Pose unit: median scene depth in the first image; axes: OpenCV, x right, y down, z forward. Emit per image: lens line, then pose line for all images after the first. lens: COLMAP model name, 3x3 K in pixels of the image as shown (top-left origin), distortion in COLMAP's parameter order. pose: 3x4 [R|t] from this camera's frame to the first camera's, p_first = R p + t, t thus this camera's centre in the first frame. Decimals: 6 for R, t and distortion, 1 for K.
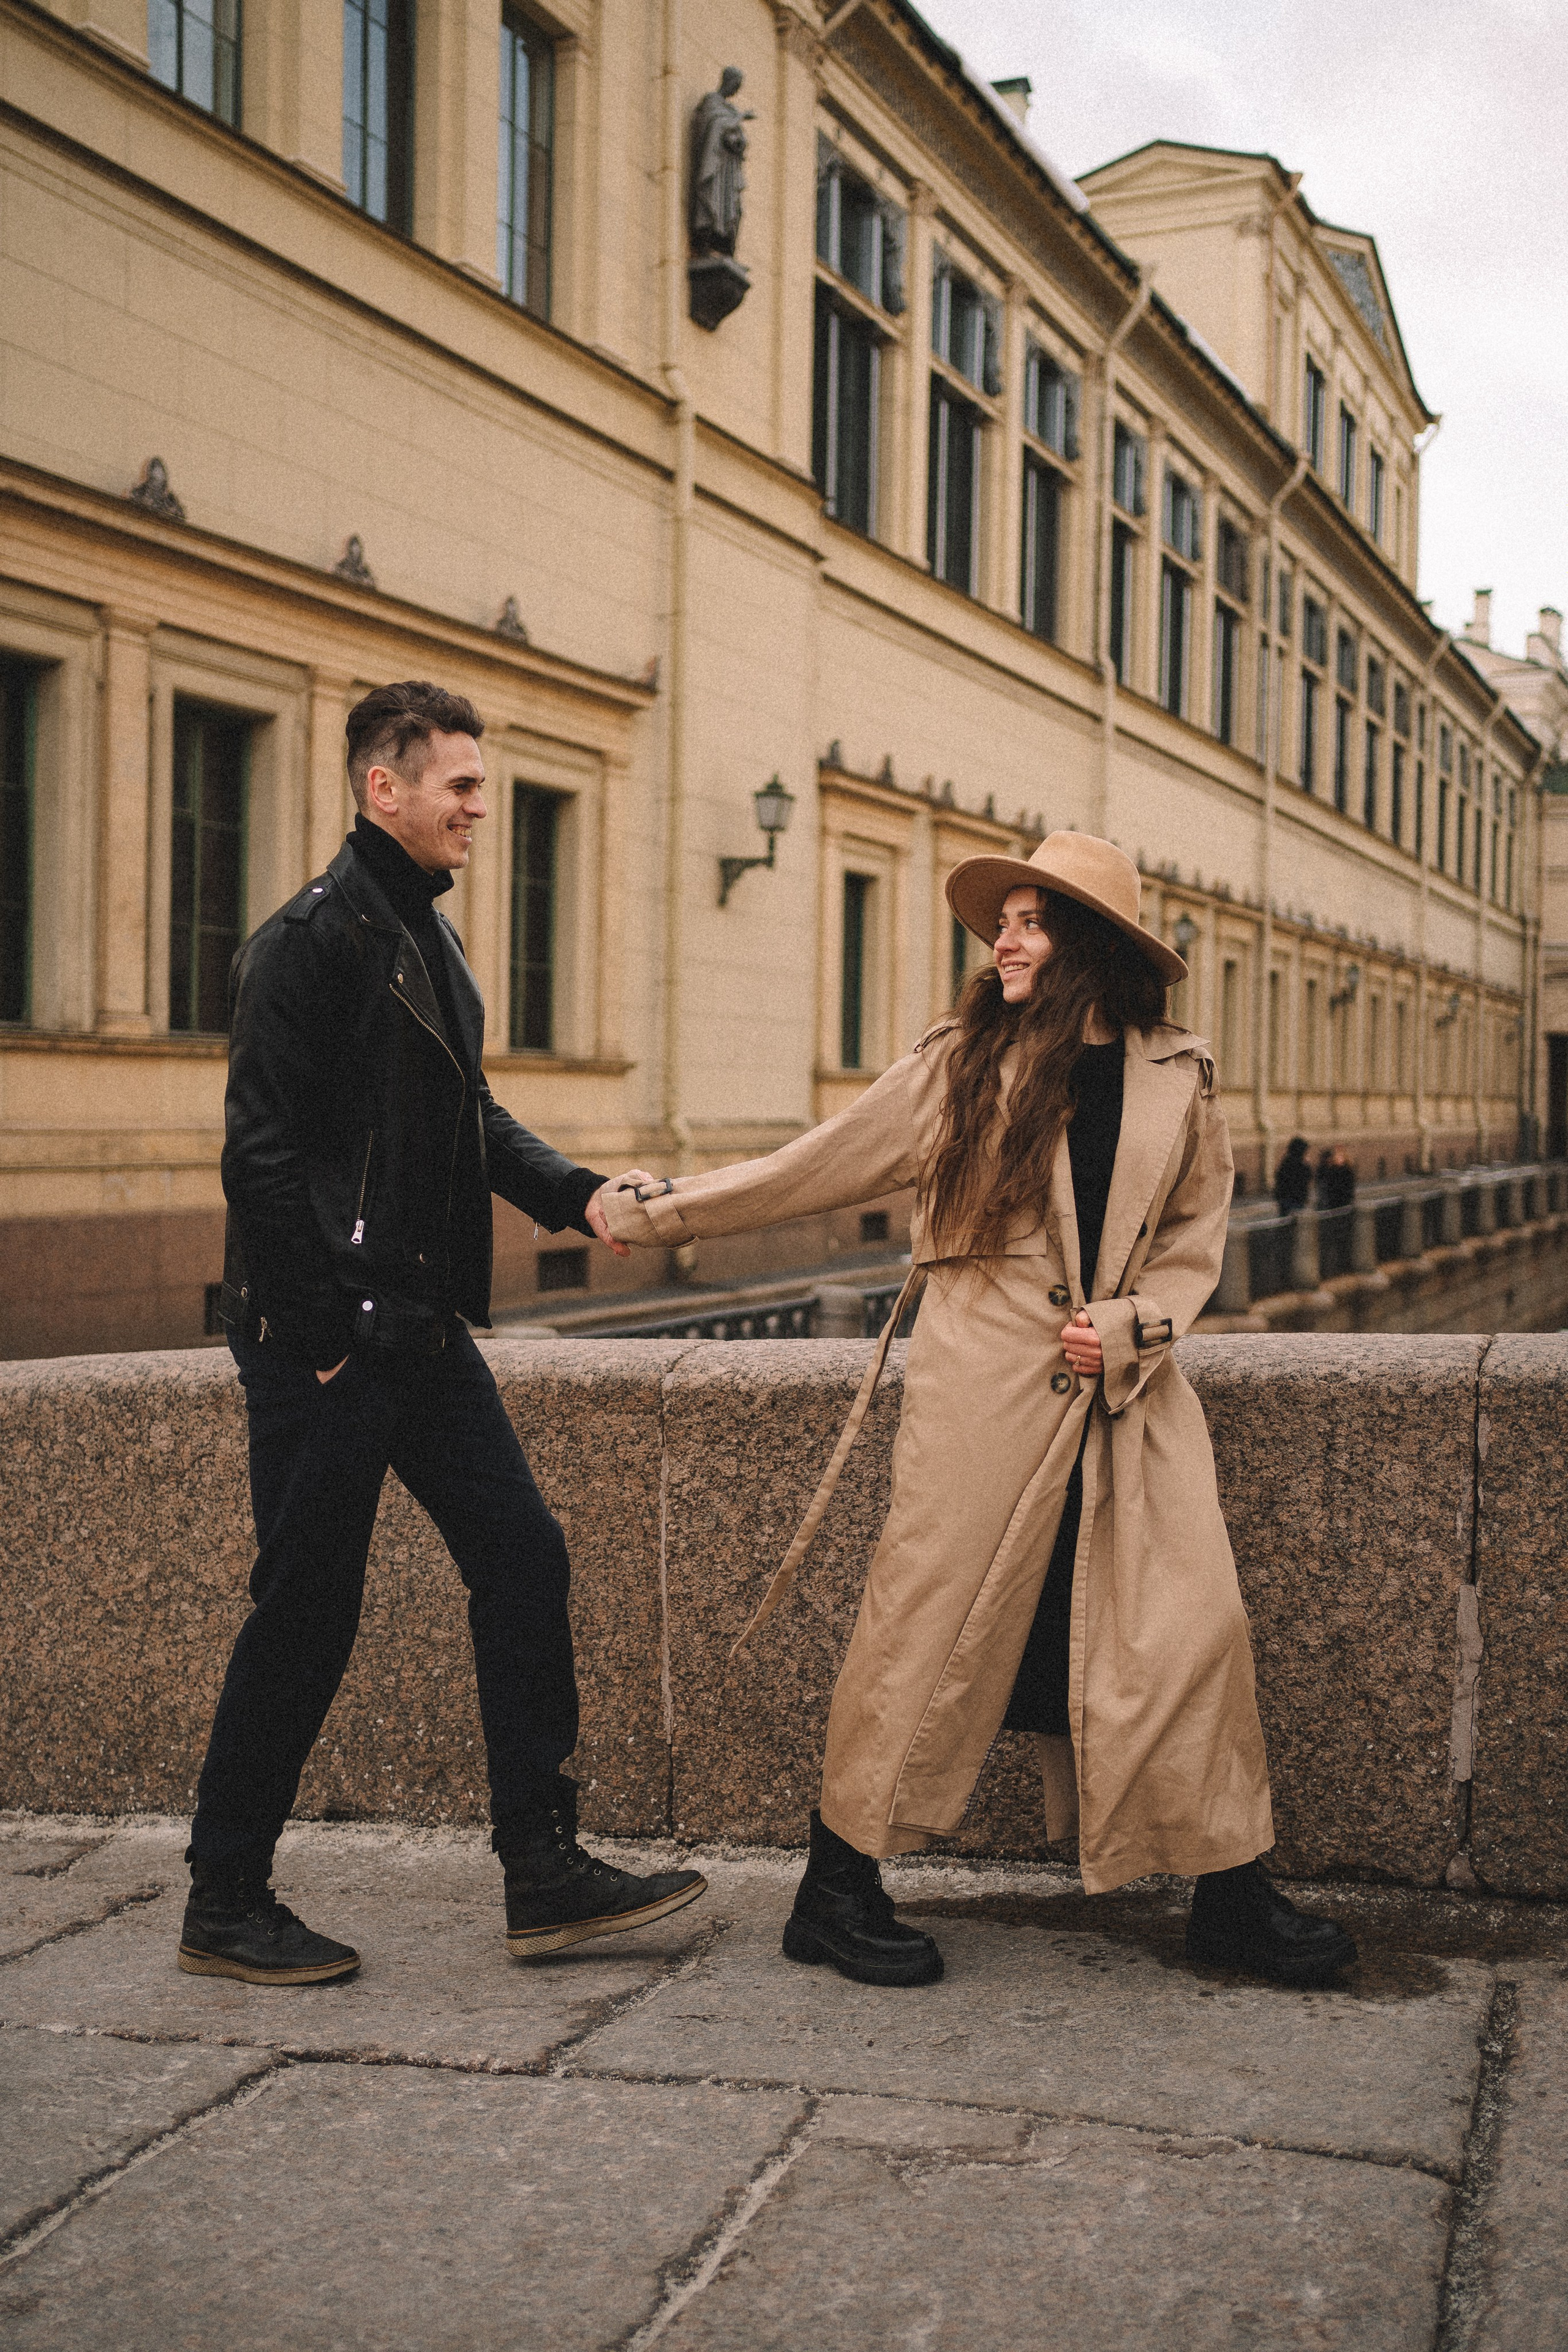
lens RADIAL K [[2407.3, 0, 772.3], [0, 2407.3, 1146.2], [0, 0, 1]] dist [-0.020765, 0.125162]
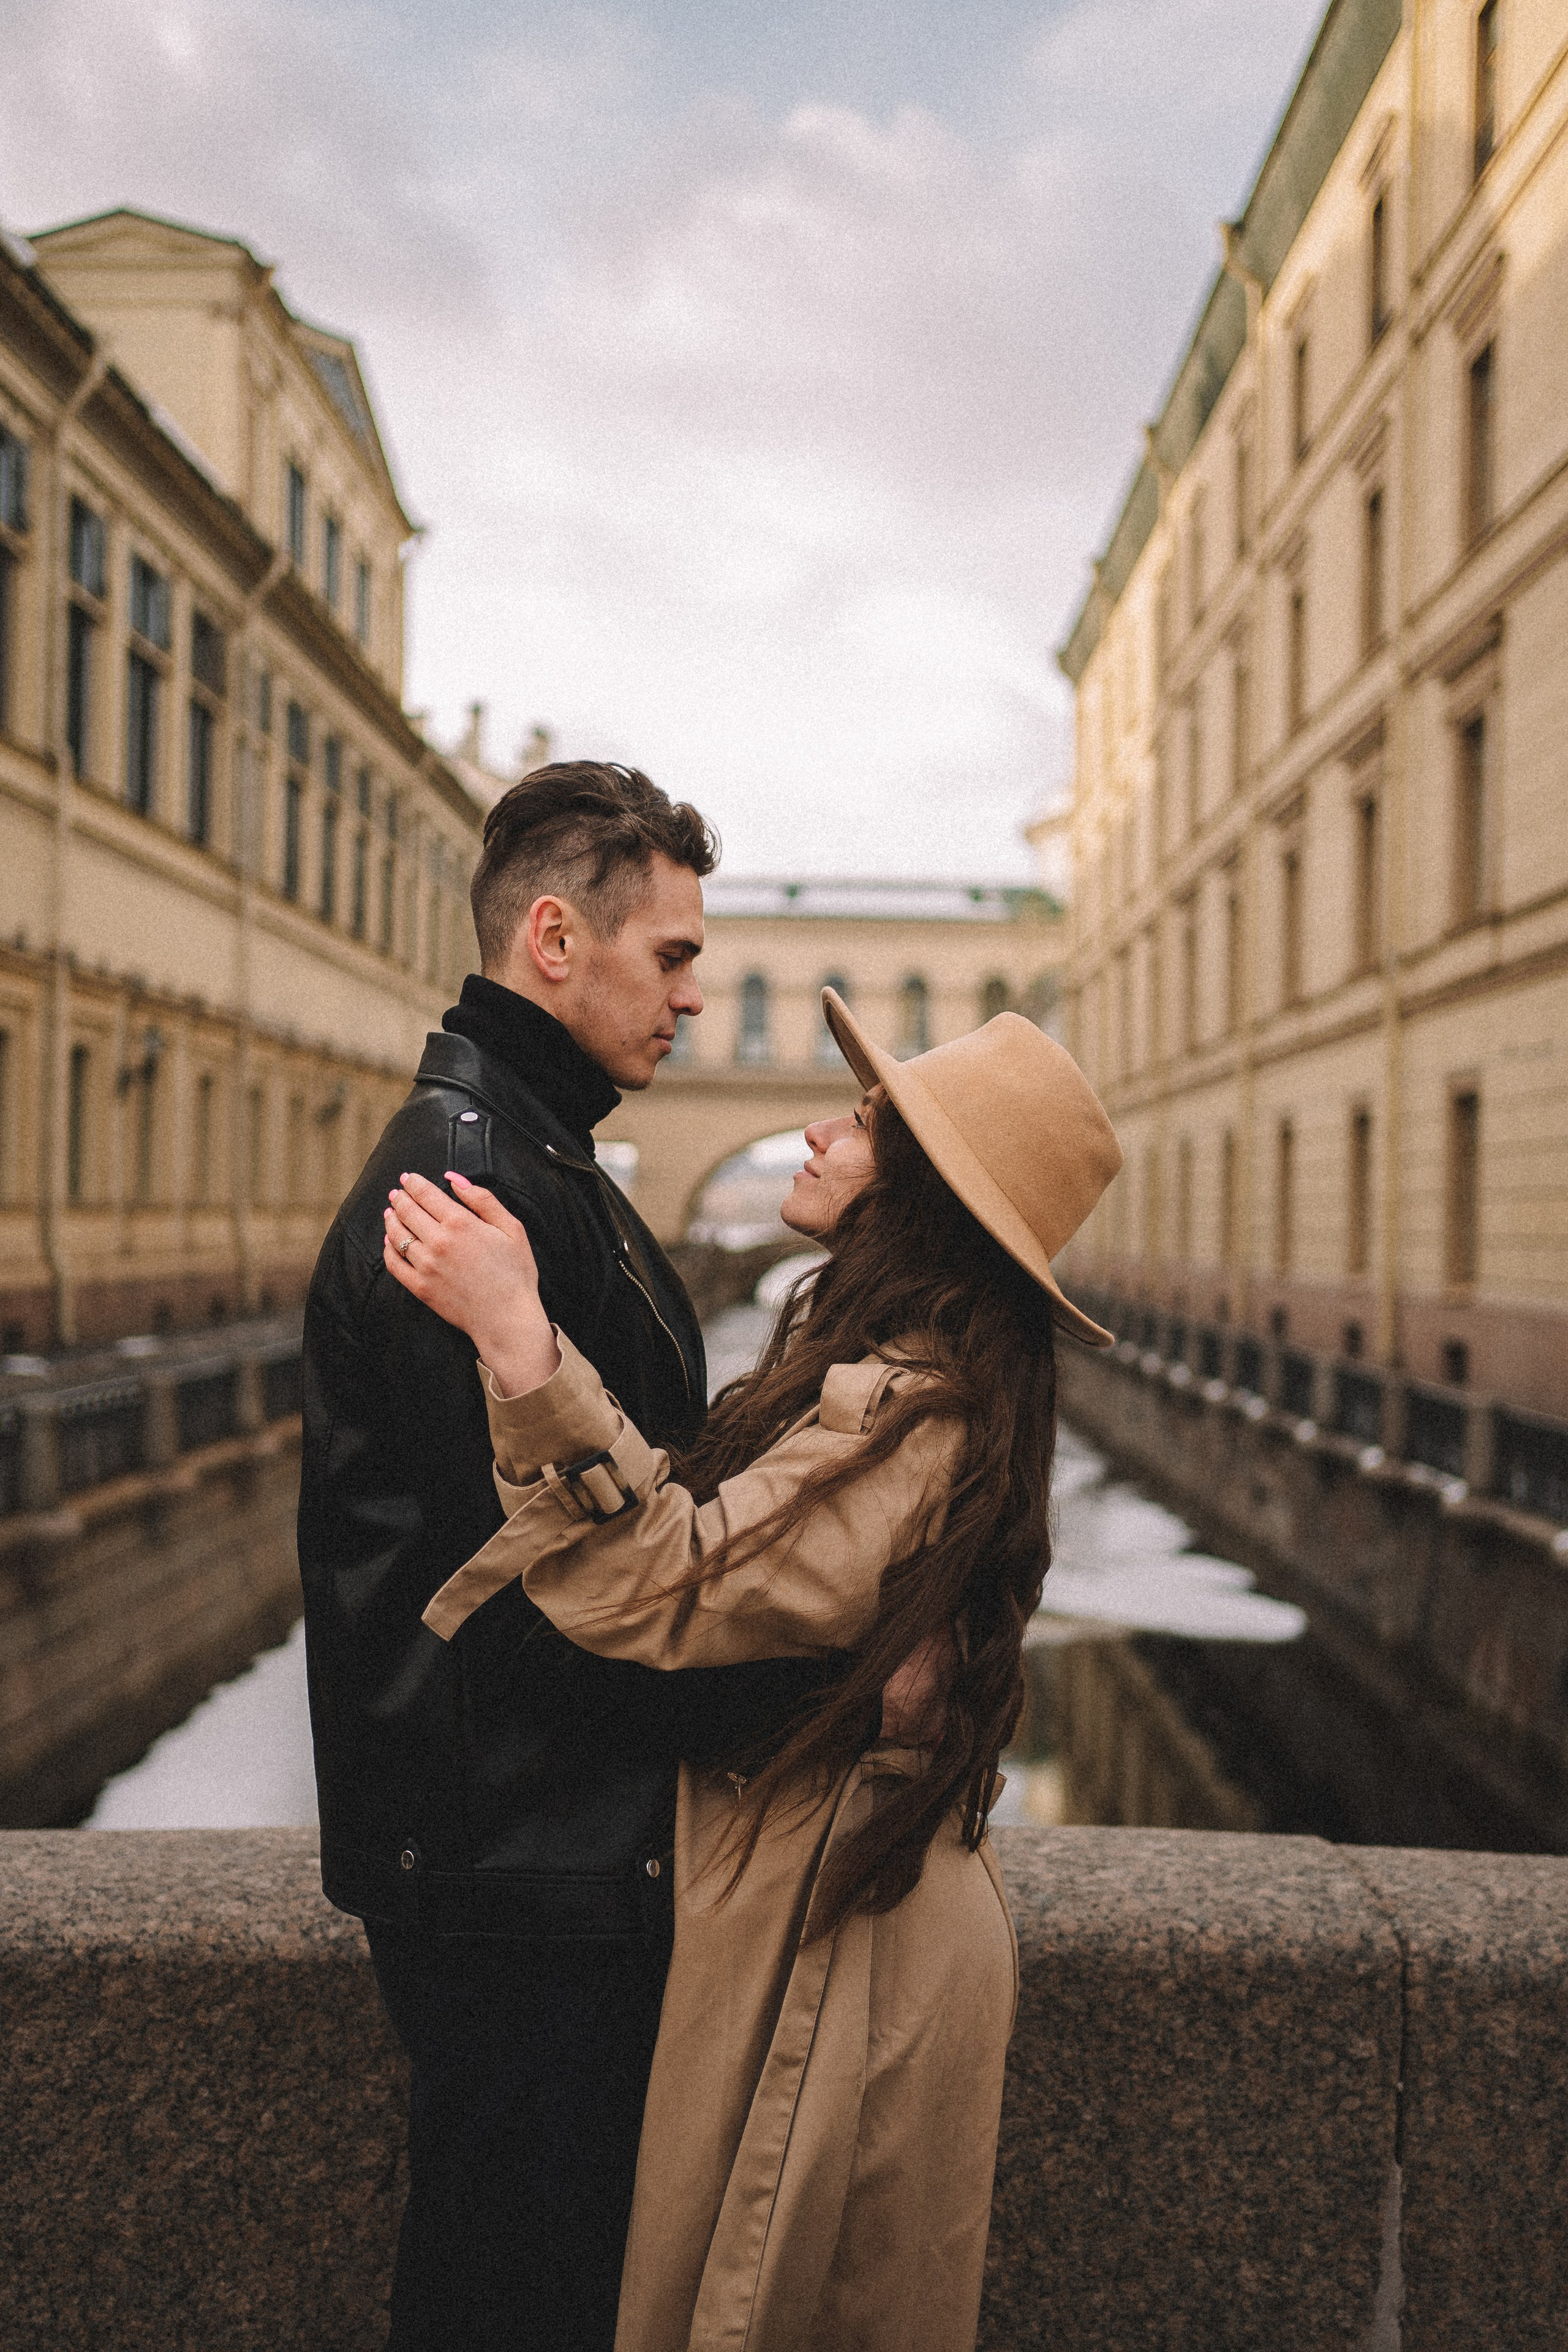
lens RADIAL K [[2469.0, 0, 768.3], [0, 2469.0, 1180.7], [0, 0, 1]] dist [-0.027935, 0.148789]
pose [[0.922215, 0.000001, 0.386677, 0.017351], [0.011428, 0.999563, -0.027258, -0.005310], [-0.386508, 0.029557, 0.921812, 0.016244]]
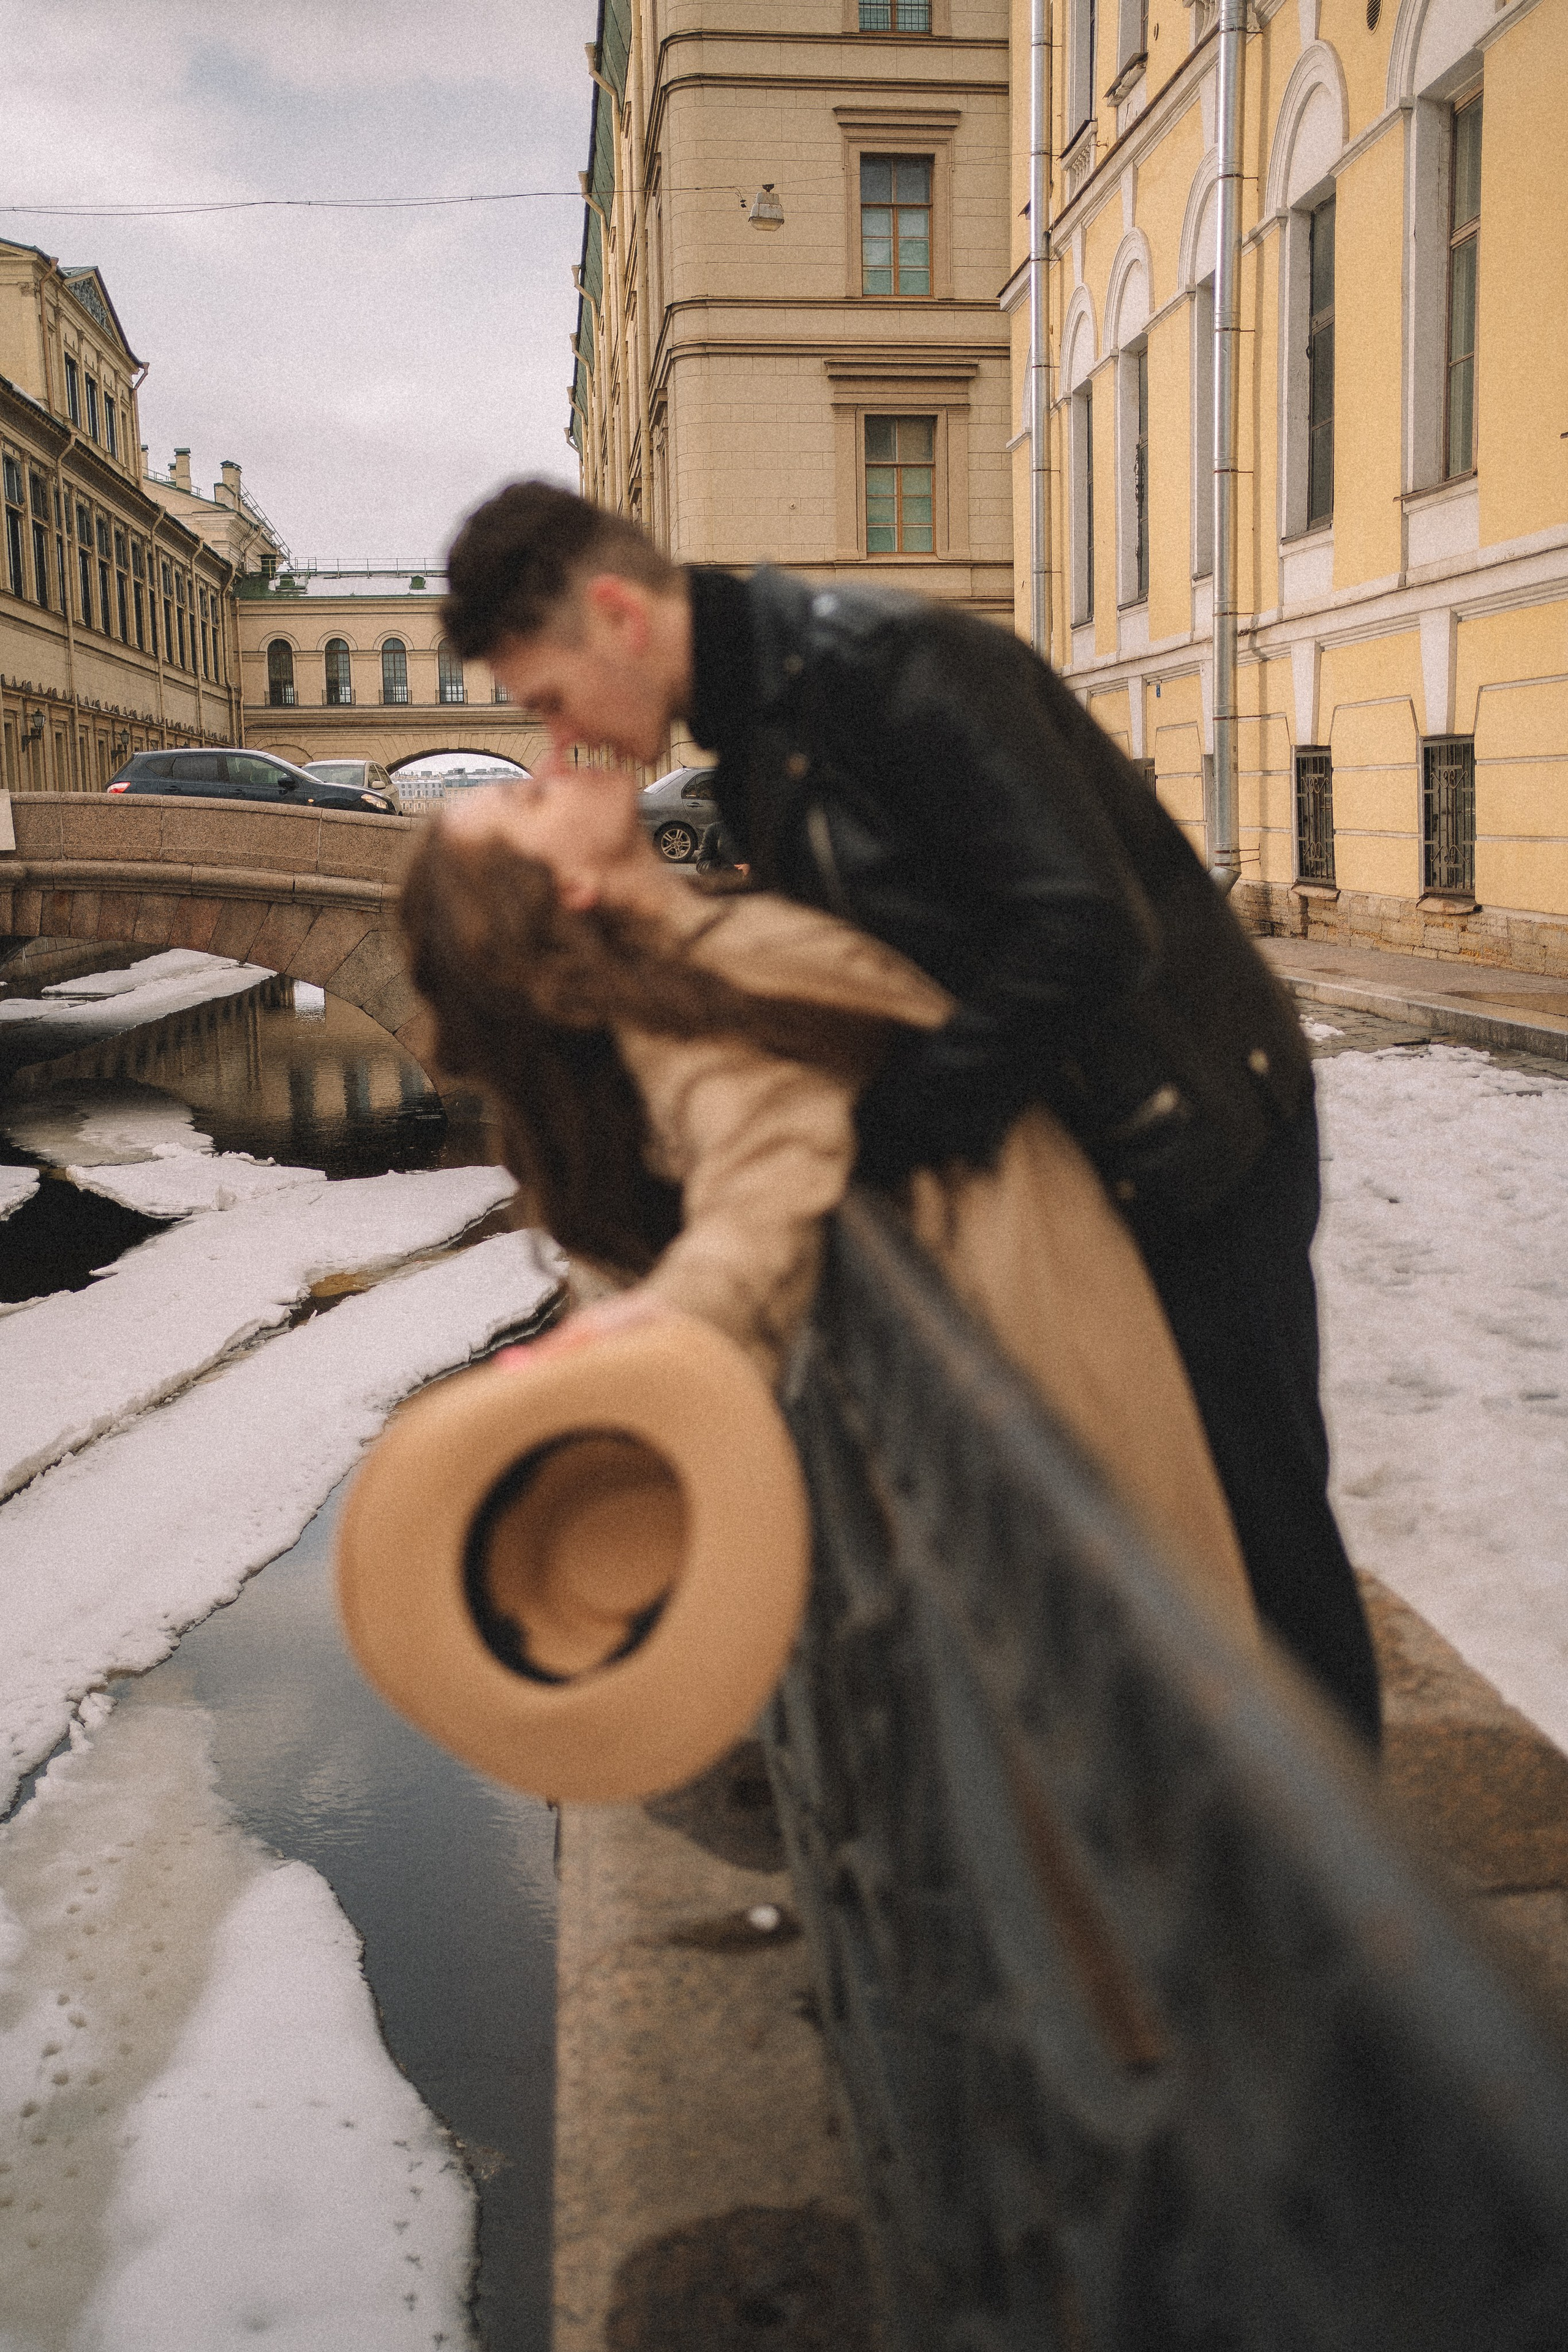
lens RADIAL K [[2407.3, 0, 772.3], [0, 2407.3, 1146.2], [0, 0, 1]] dist [-0.020765, 0.125162]
pose [[0.871001, -0.101666, 0.480647, -0.219200], [0.048211, 0.991319, 0.122318, 0.030348], [-0.488910, -0.083366, 0.868341, -0.763962]]
